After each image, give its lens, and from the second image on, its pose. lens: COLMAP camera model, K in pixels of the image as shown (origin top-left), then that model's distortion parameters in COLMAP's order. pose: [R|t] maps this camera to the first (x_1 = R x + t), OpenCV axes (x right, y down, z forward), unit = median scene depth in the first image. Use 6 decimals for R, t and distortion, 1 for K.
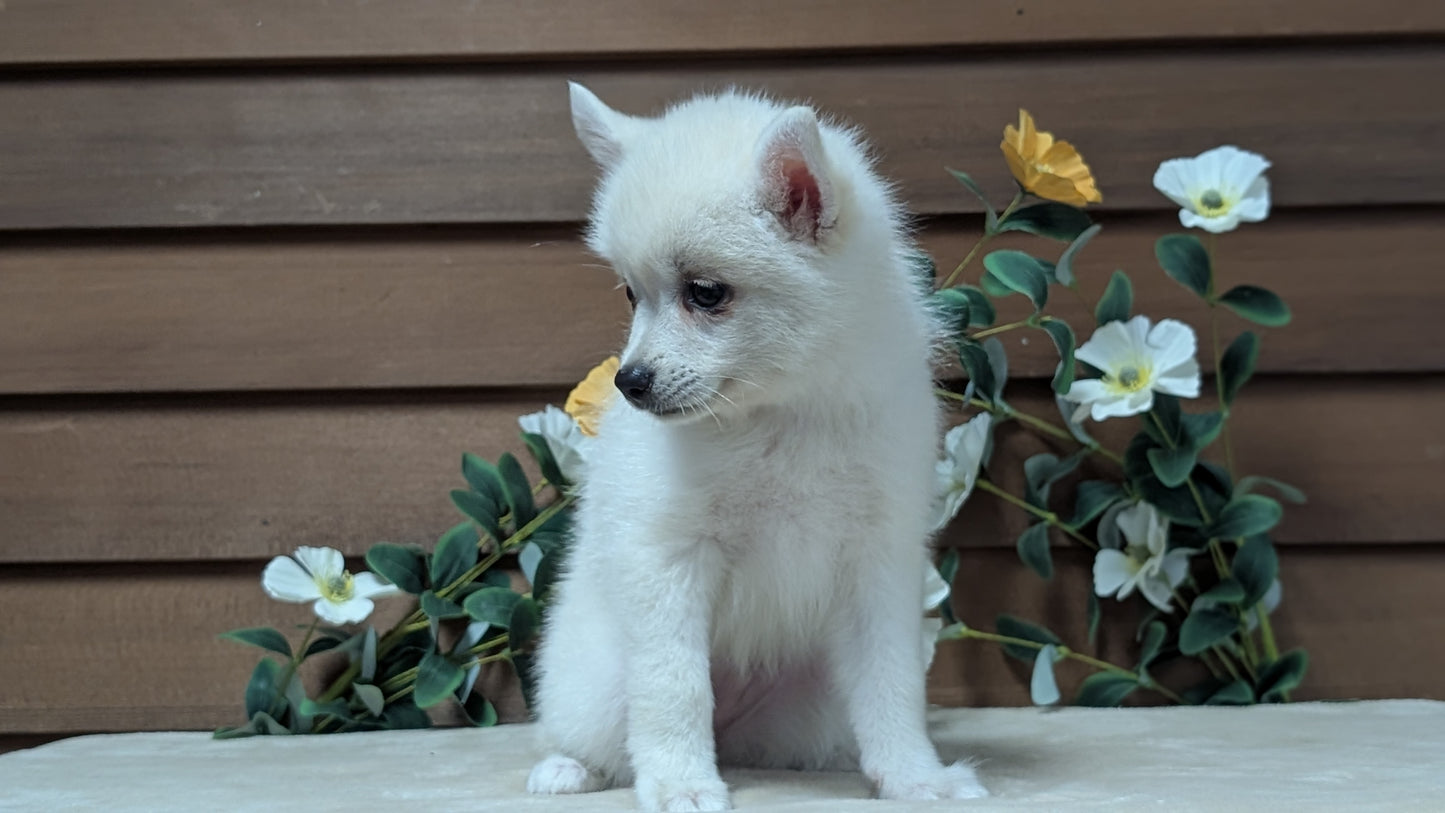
lens RADIAL K [[2085.9, 0, 745.4], [0, 2085.9, 428.8], [0, 0, 1]] dist [-0.026635, 0.000000]
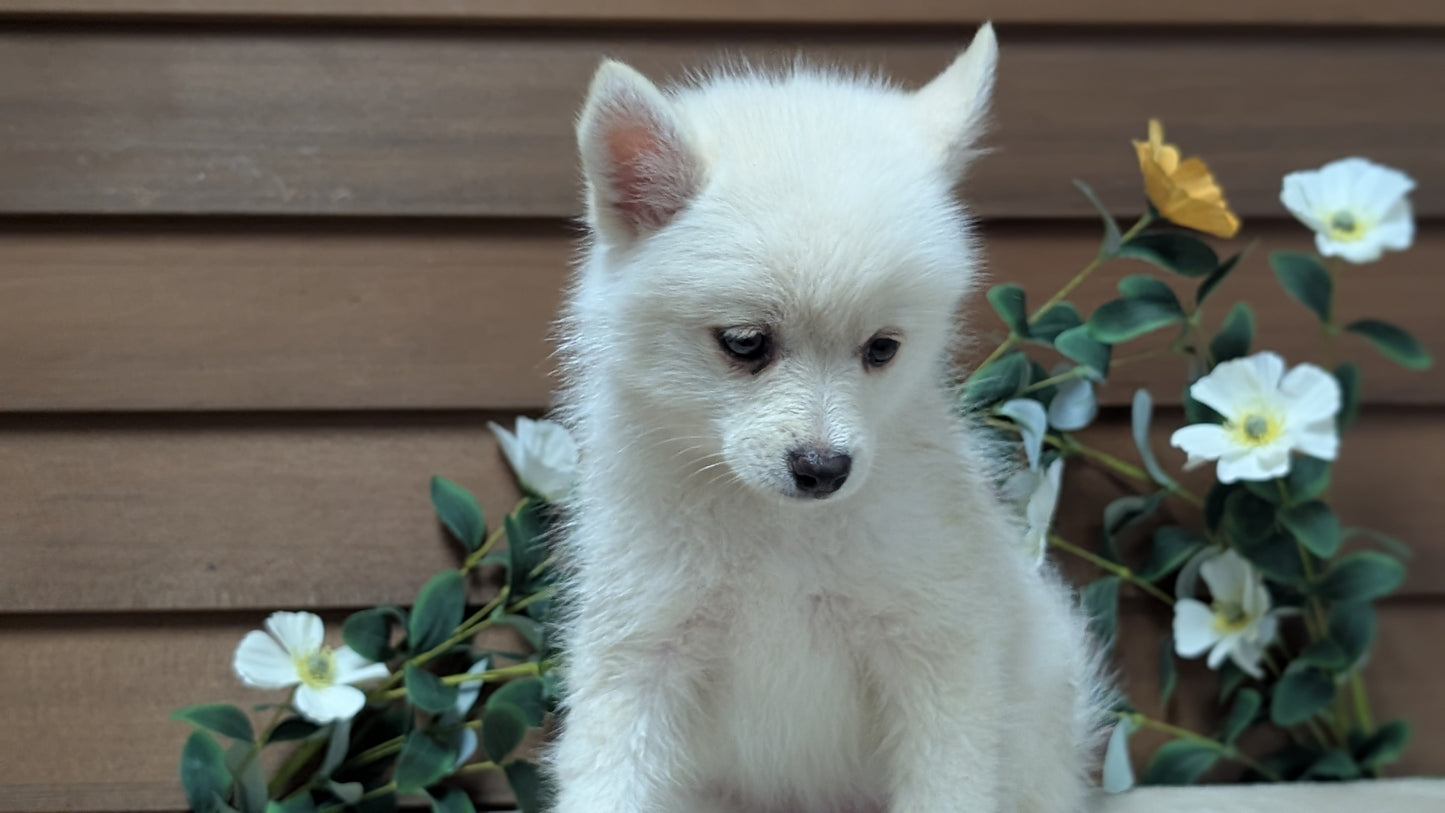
lens RADIAL K [[2085.9, 0, 748.1], [0, 2085.9, 425.8], [0, 0, 1]] dist [-0.026635, 0.000000]
pose [[0.993985, 0.009097, 0.109137, -0.109911], [-0.014837, 0.998542, 0.051895, -0.061224], [-0.108506, -0.053202, 0.992671, 0.142675]]
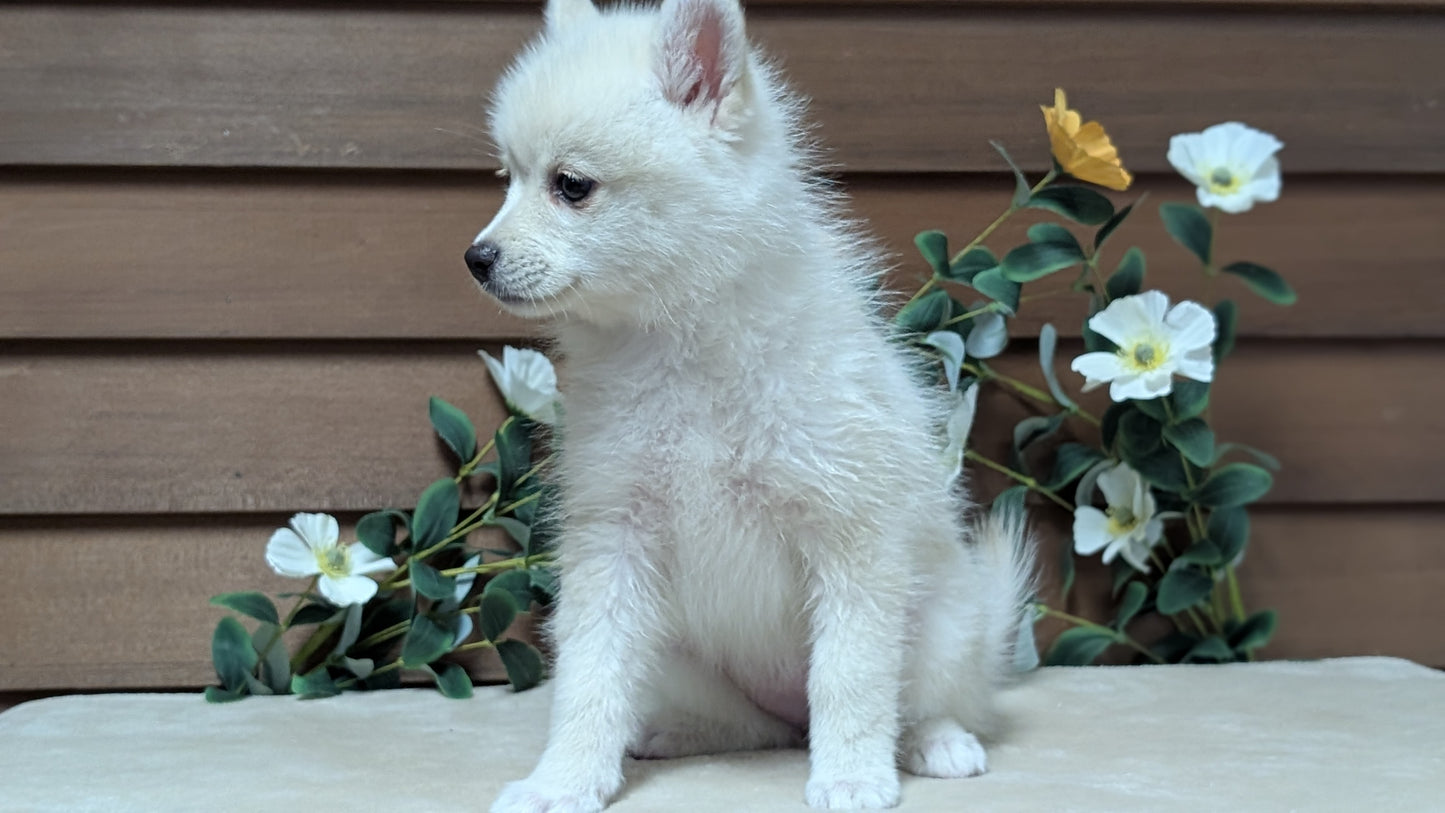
lens RADIAL K [[2085.9, 0, 687.2], [0, 2085.9, 463.5], [0, 0, 1]] dist [-0.026635, 0.000000]
pose [[0.992842, 0.007049, 0.119230, -0.142439], [-0.018395, 0.995371, 0.094332, -0.057738], [-0.118013, -0.095850, 0.988375, 0.014239]]
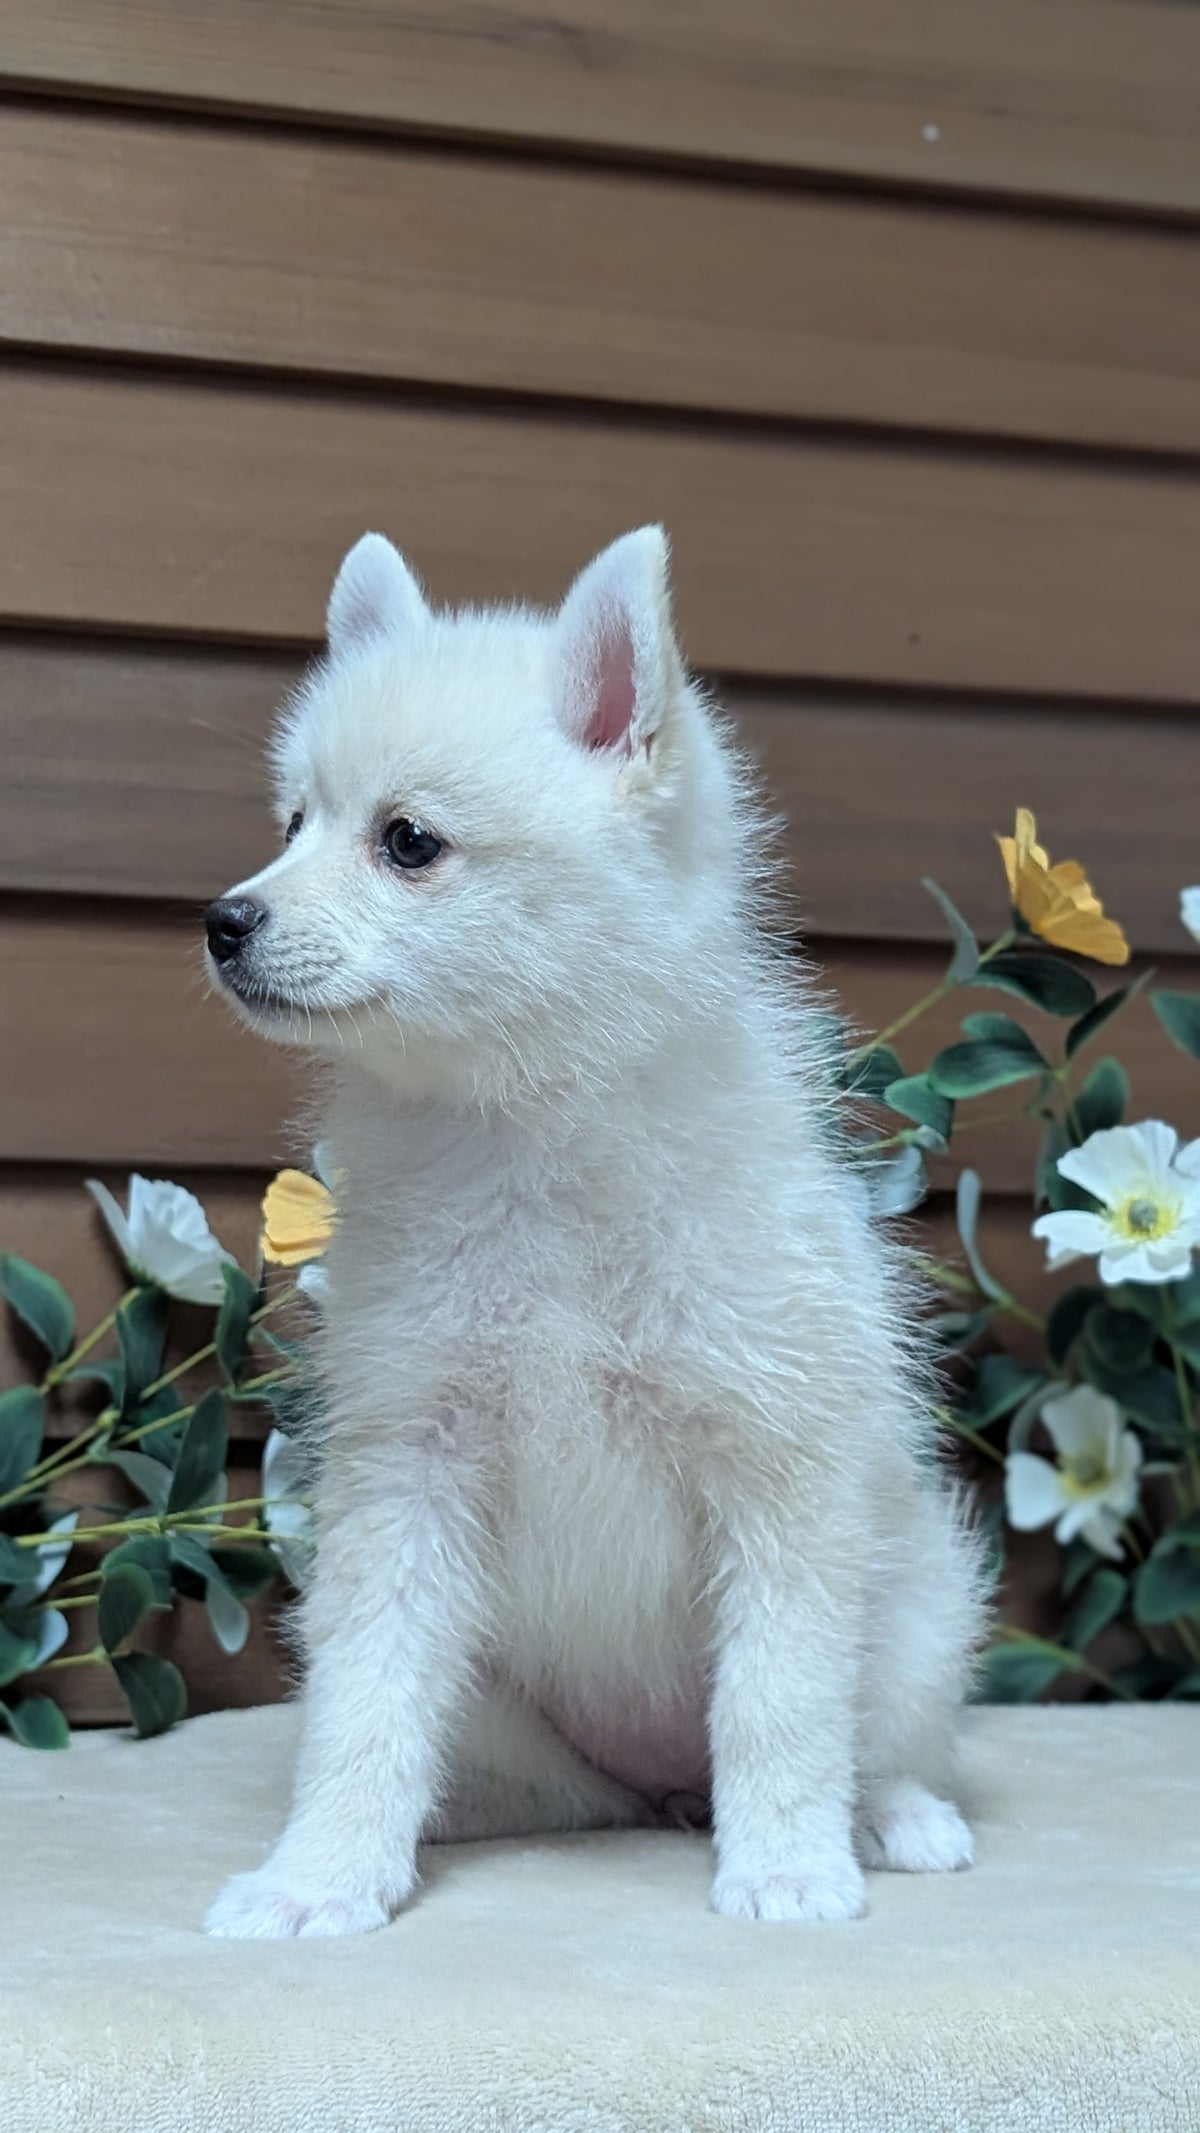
lens RADIAL K [[3079.0, 0, 606.7], [0, 3079.0, 1080.4], [0, 0, 1]] dist [-0.026635, 0.000000]
pose [[0.961601, 0.057783, 0.268301, -0.221777], [-0.052981, 0.998280, -0.025113, -0.030912], [-0.269291, 0.009934, 0.963008, 0.093424]]
